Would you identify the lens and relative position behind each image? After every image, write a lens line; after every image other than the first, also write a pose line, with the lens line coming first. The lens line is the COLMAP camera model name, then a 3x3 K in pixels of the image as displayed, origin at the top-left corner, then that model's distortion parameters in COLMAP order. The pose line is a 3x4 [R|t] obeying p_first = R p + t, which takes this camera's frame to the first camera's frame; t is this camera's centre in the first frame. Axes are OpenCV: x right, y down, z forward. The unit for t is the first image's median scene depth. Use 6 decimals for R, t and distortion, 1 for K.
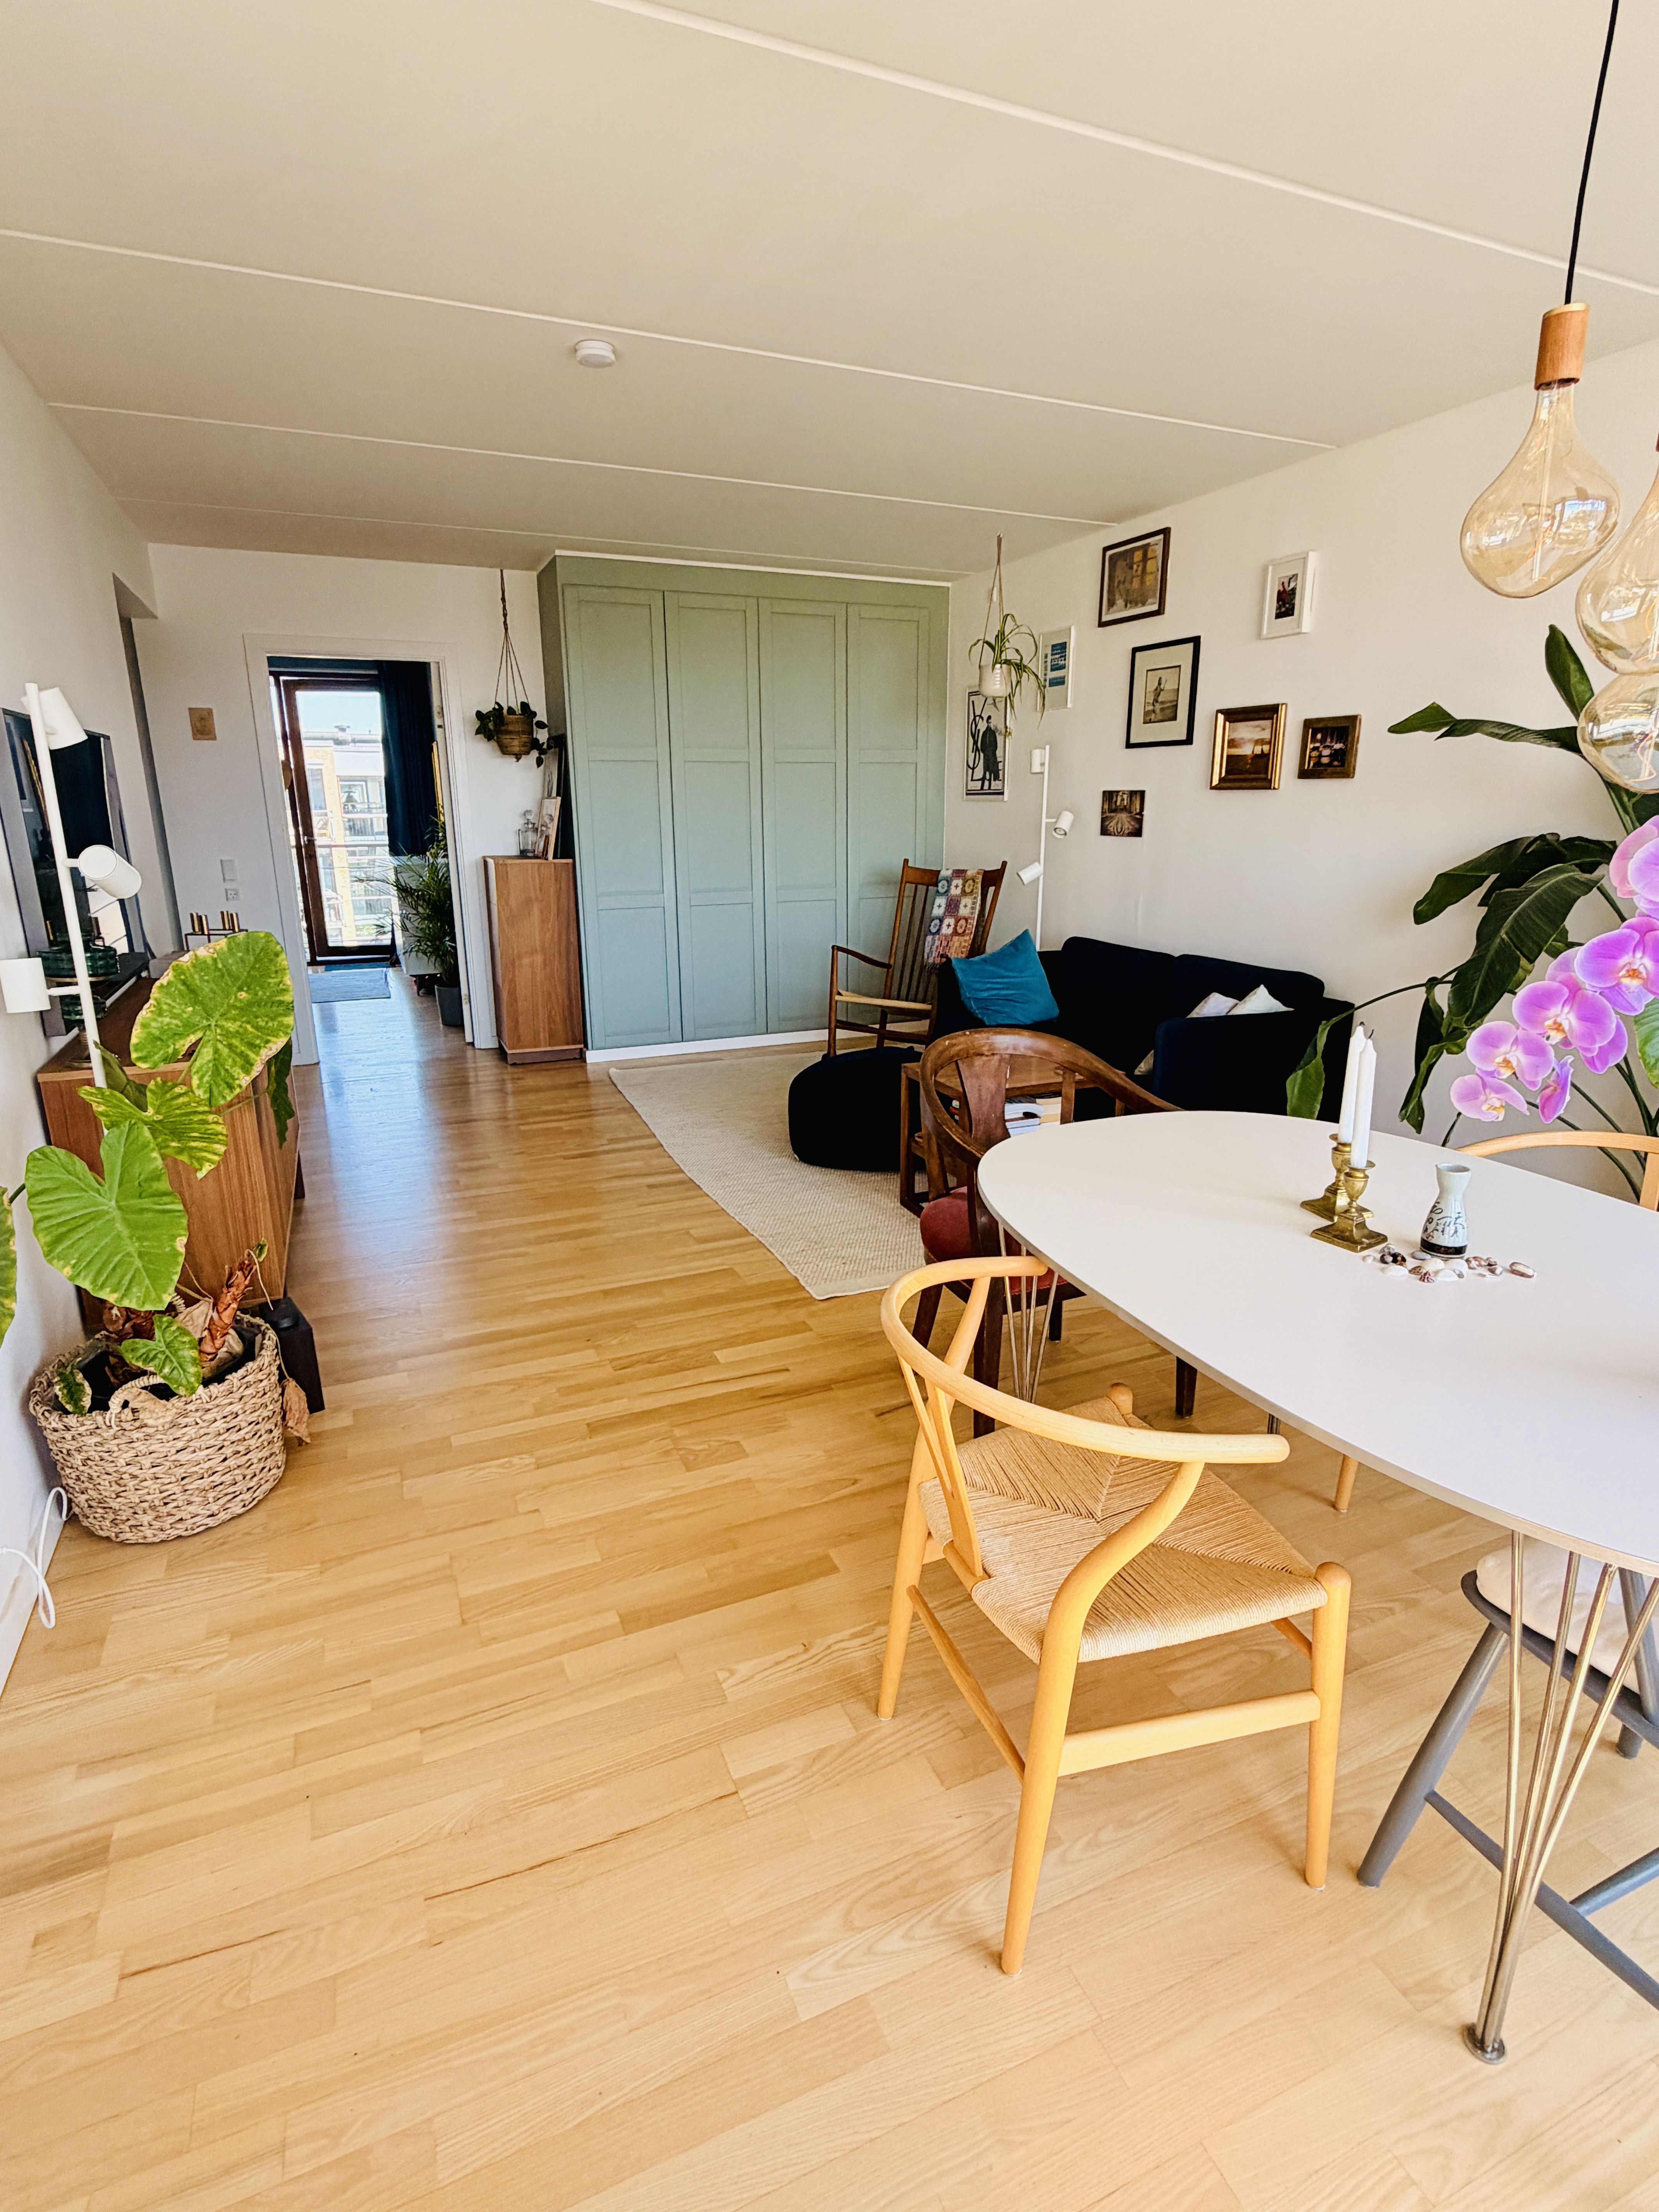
lens RADIAL K [[1106.9, 0, 827.9], [0, 1106.9, 1103.0], [0, 0, 1]] dist [-0.001191, -0.000024]
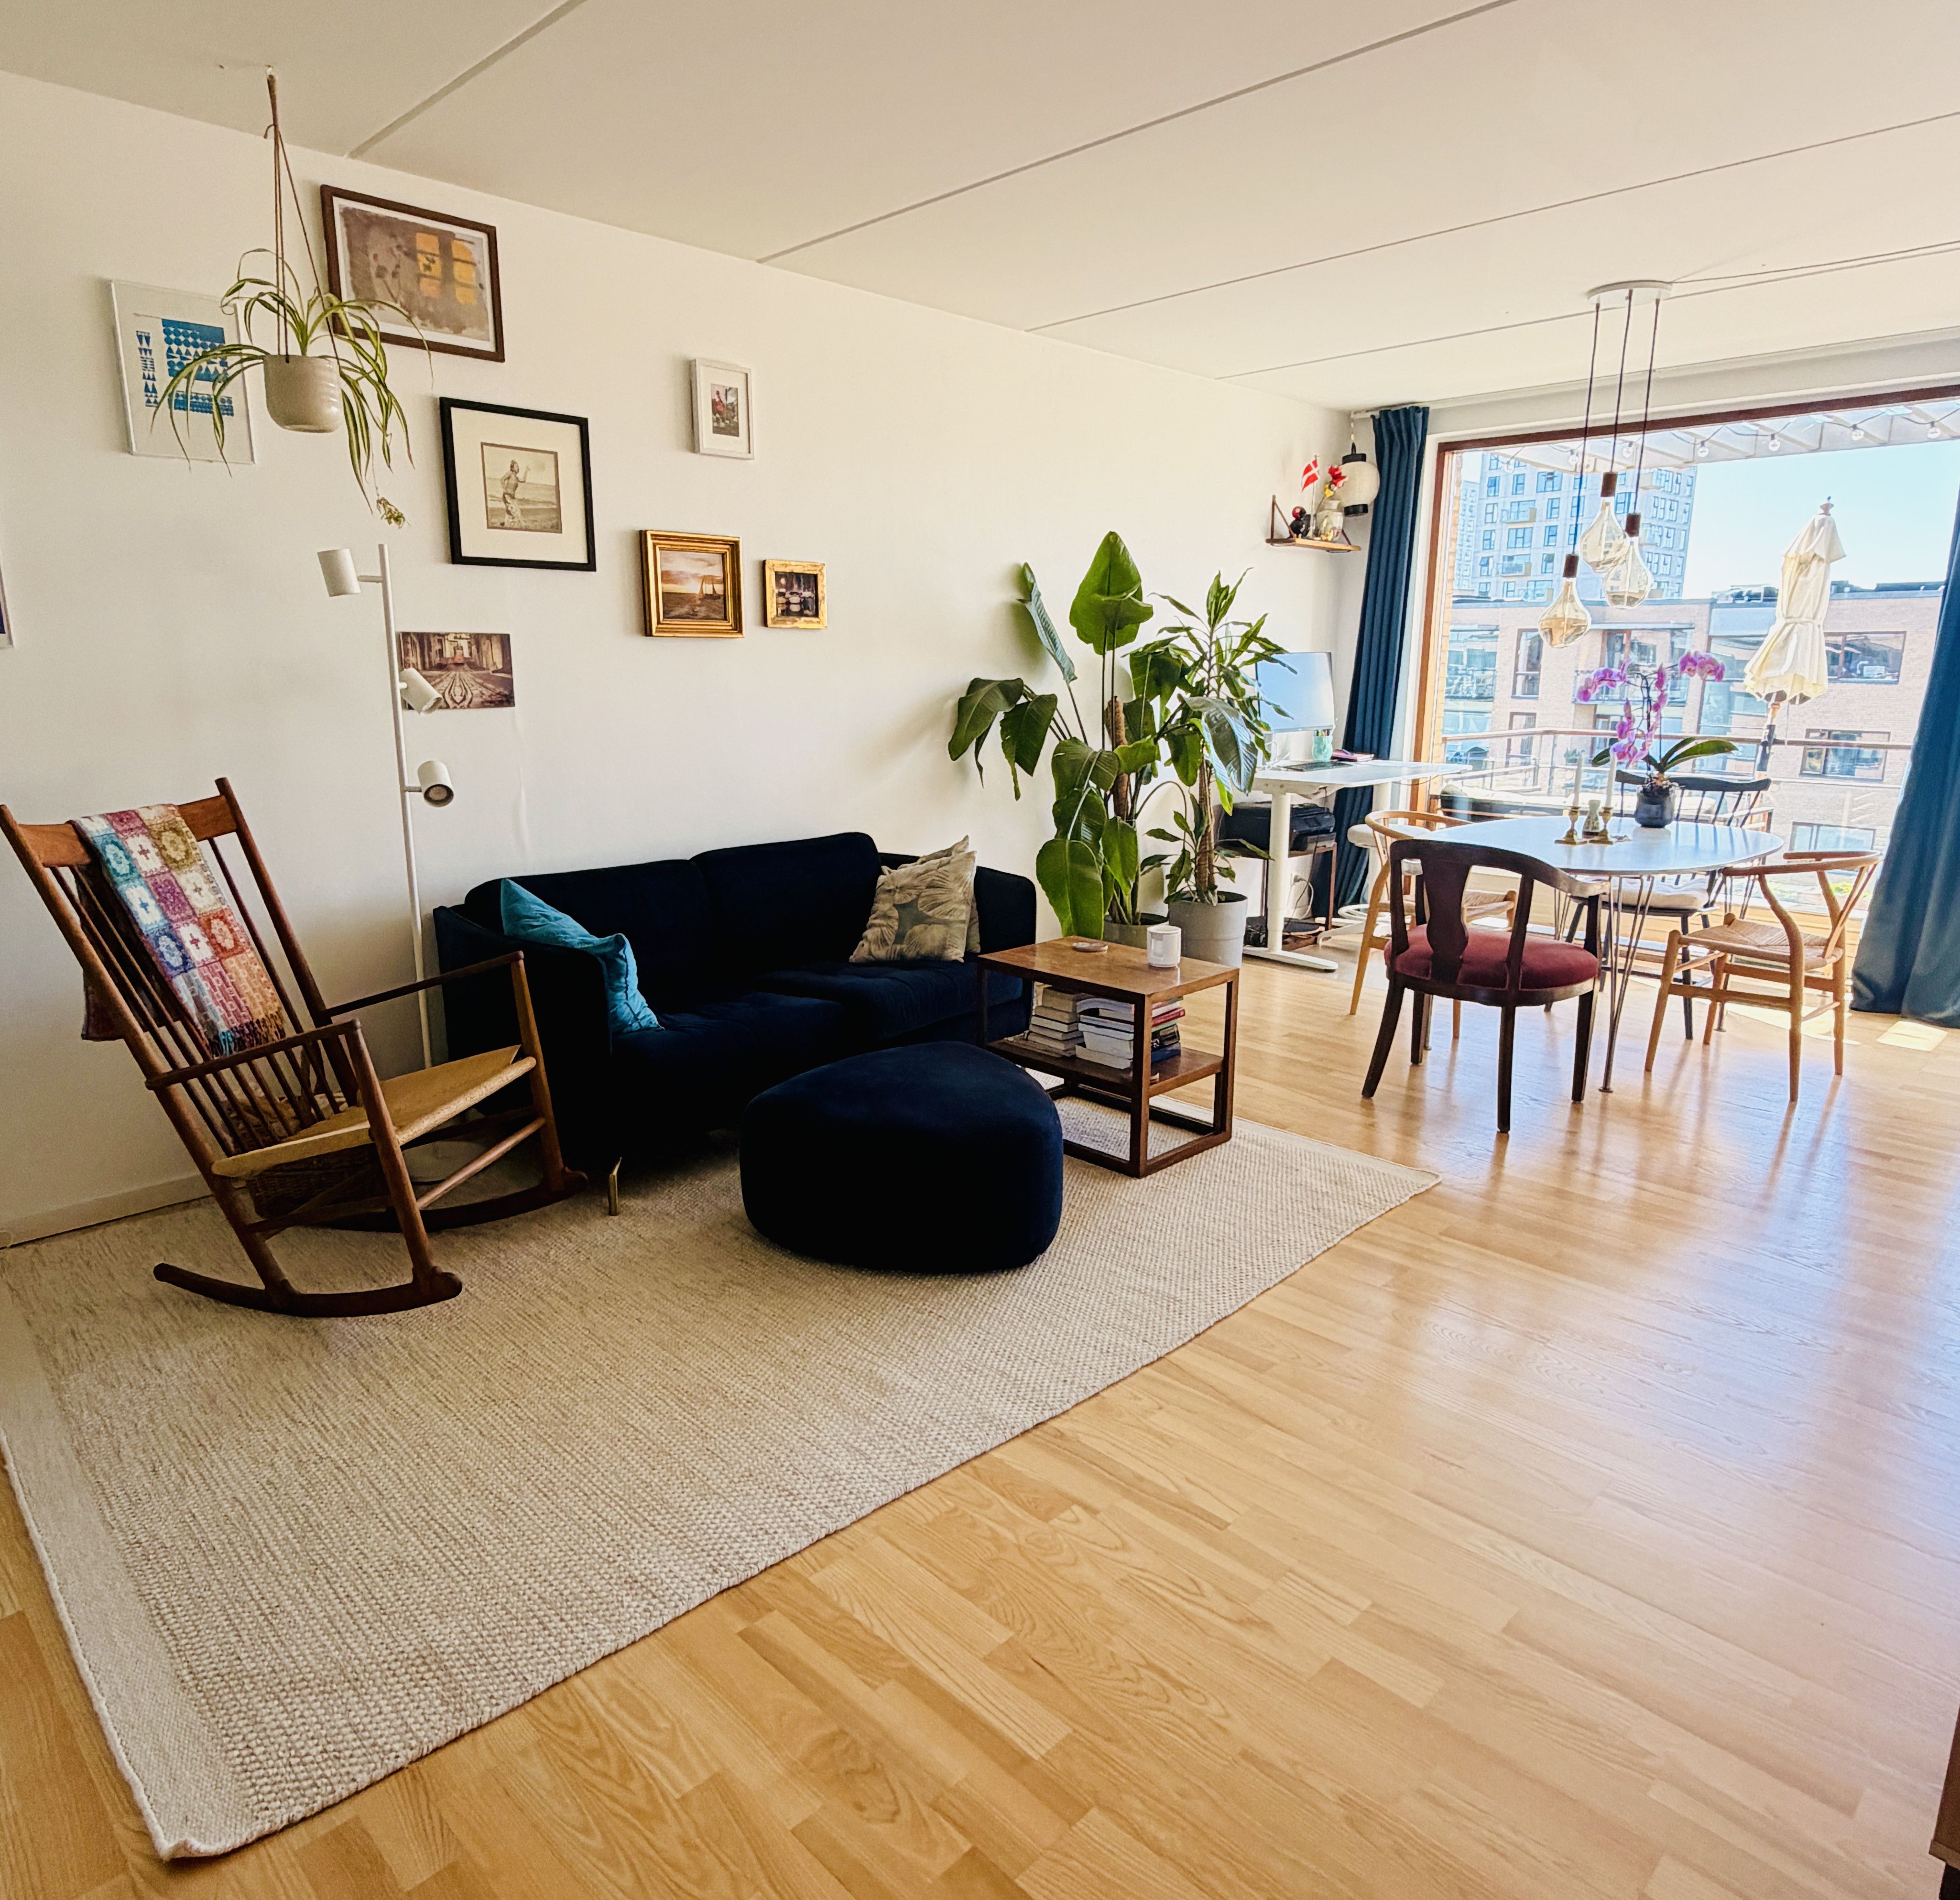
lens RADIAL K [[1306.8, 0, 980.2], [0, 1306.8, 960.0], [0, 0, 1]] dist [0.003252, -0.000739]
pose [[-0.363786, -0.213196, 0.906756, -0.557125], [0.242257, 0.918302, 0.313103, -0.290941], [-0.899428, 0.333571, -0.282417, 1.071436]]
